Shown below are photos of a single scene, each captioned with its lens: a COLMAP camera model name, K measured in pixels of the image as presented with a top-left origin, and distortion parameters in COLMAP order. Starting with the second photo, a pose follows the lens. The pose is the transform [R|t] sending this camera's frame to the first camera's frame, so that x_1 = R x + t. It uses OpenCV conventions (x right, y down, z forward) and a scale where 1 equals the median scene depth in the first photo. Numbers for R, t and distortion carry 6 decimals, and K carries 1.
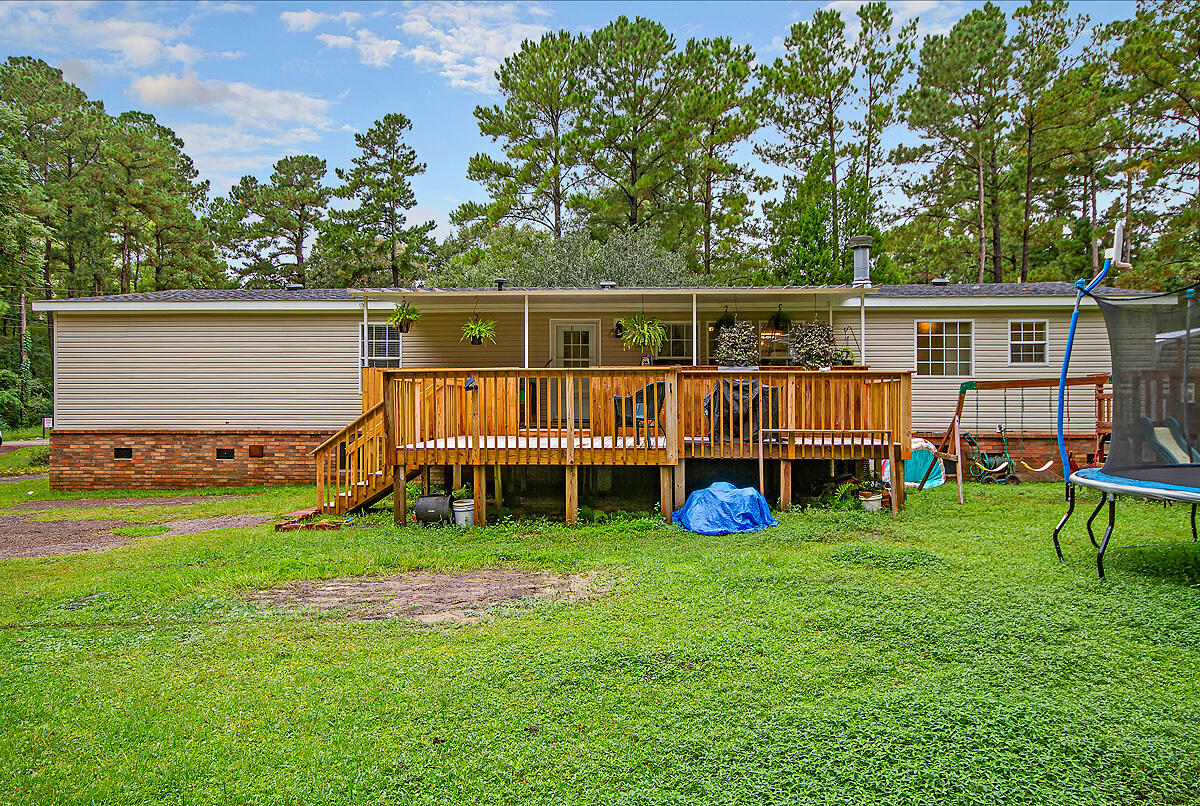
lens RADIAL K [[762.8, 0, 599.3], [0, 762.8, 405.8], [0, 0, 1]] dist [0.004417, 0.003395]
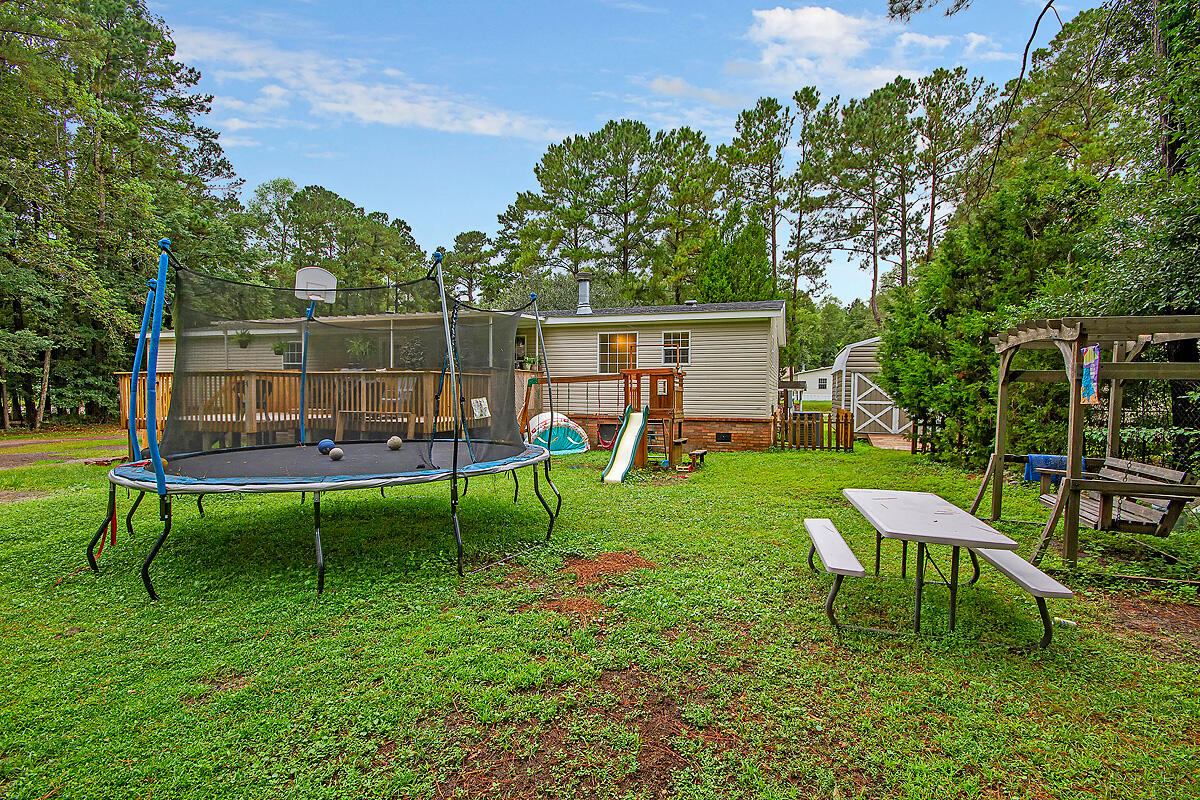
lens RADIAL K [[528.5, 0, 606.4], [0, 528.5, 401.5], [0, 0, 1]] dist [-0.000236, 0.000046]
pose [[0.968087, 0.009784, -0.250424, 0.260629], [-0.005370, 0.999818, 0.018304, -0.002536], [0.250557, -0.016375, 0.967963, 0.032222]]
